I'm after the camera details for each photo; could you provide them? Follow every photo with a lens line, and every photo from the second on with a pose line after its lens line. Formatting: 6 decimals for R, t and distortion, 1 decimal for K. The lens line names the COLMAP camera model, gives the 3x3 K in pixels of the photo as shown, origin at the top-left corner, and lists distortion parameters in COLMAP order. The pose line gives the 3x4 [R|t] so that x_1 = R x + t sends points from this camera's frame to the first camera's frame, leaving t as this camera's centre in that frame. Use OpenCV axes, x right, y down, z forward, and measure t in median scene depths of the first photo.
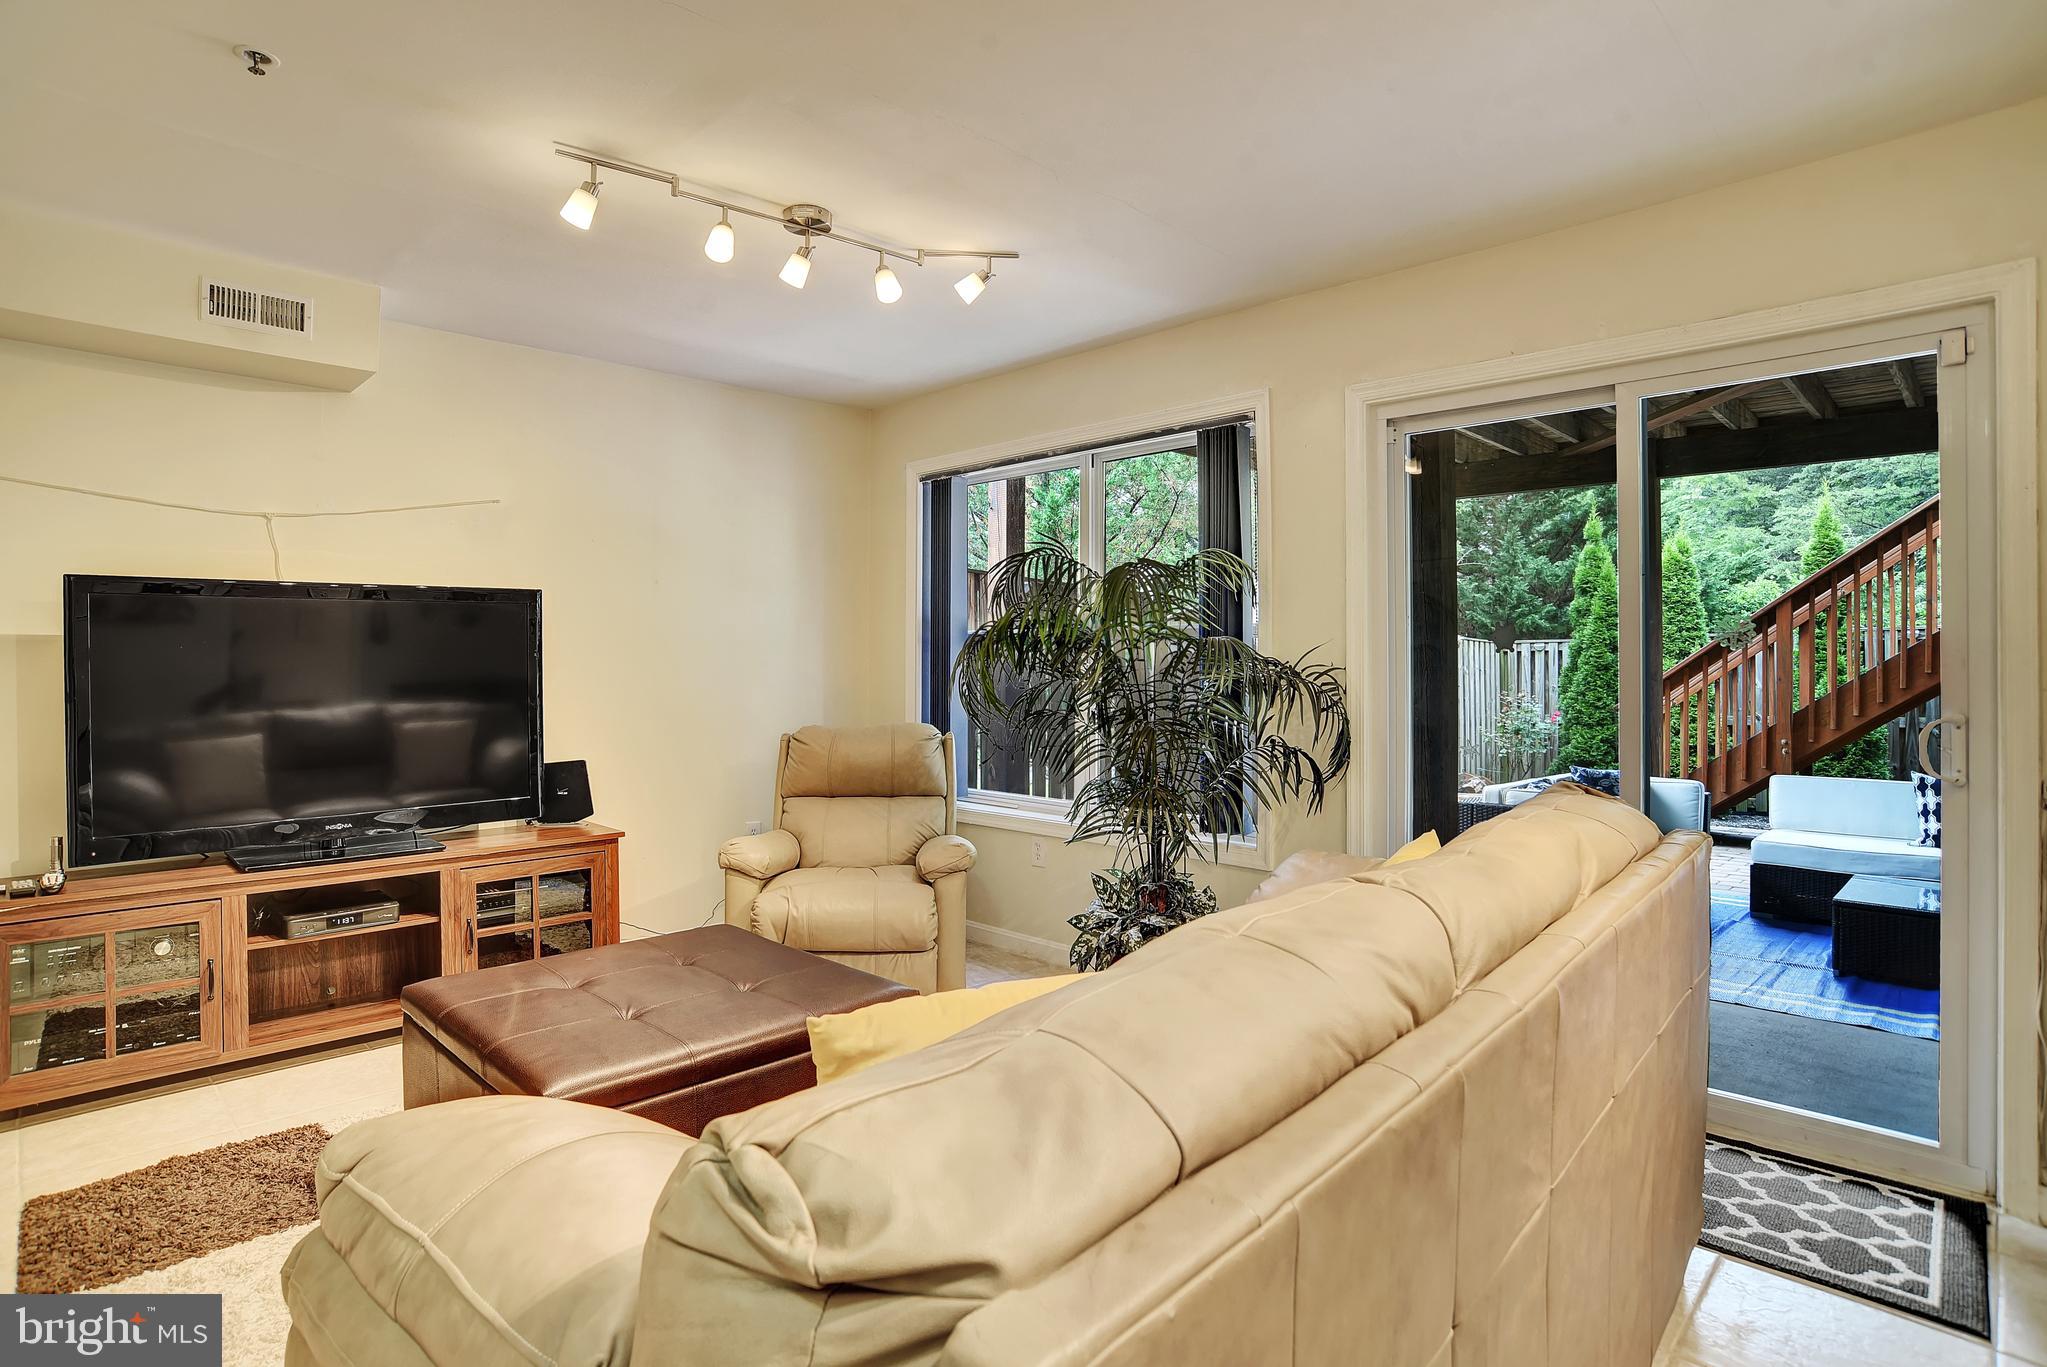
lens RADIAL K [[1061.7, 0, 1028.2], [0, 1061.7, 650.2], [0, 0, 1]] dist [-0.098735, 0.043779]
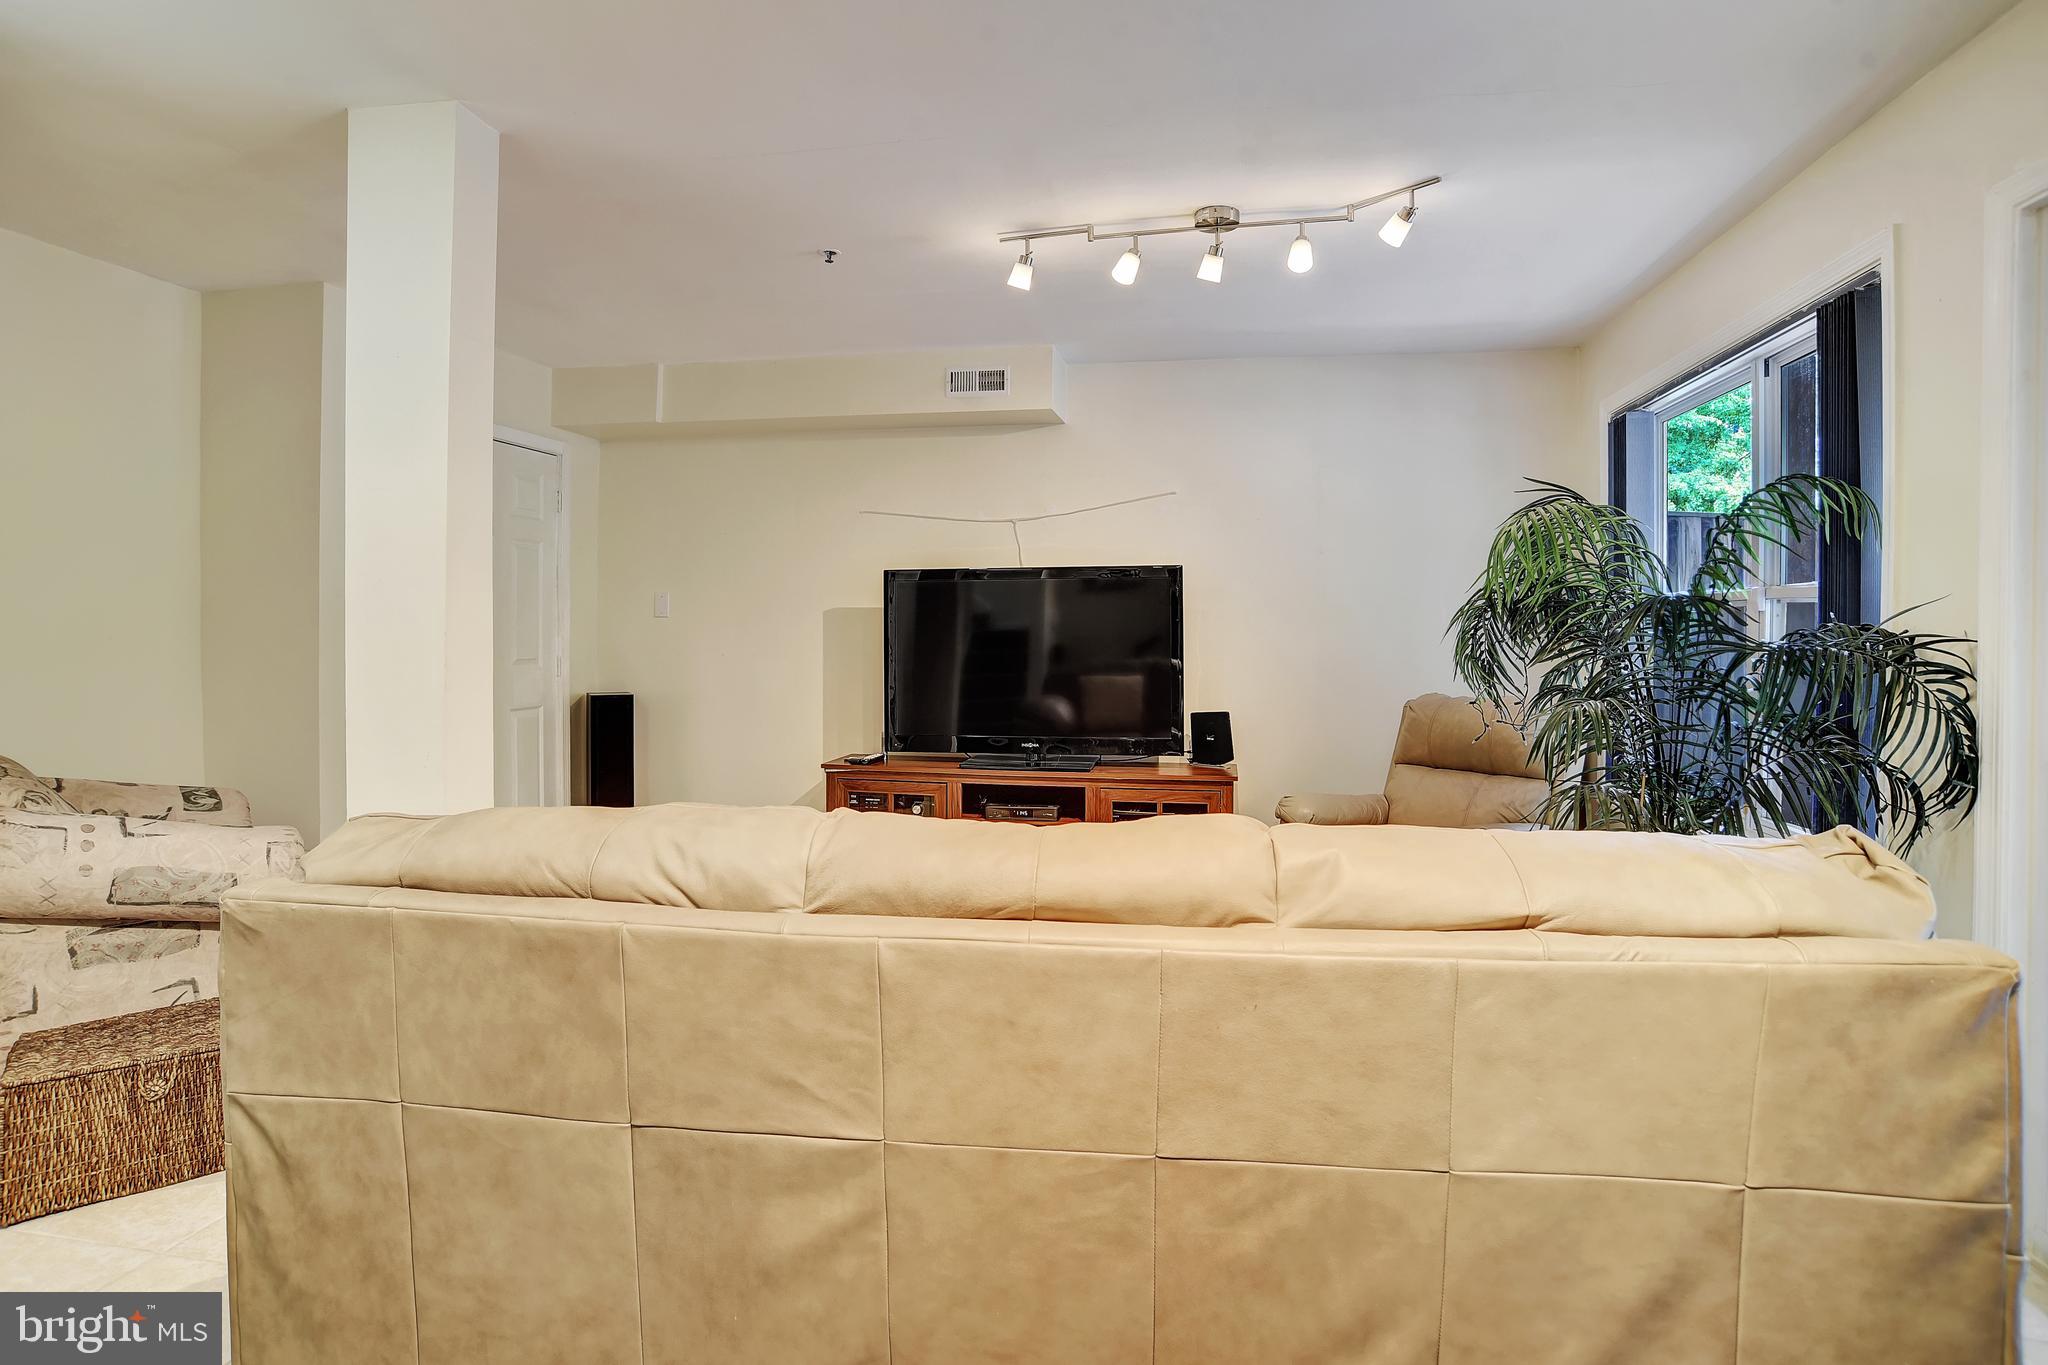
lens RADIAL K [[1062.2, 0, 1028.7], [0, 1062.2, 649.2], [0, 0, 1]] dist [-0.098735, 0.043779]
pose [[0.561597, 0.025702, -0.827012, 0.523410], [0.007092, 0.999331, 0.035874, -0.009208], [0.827381, -0.026012, 0.561039, 0.202875]]
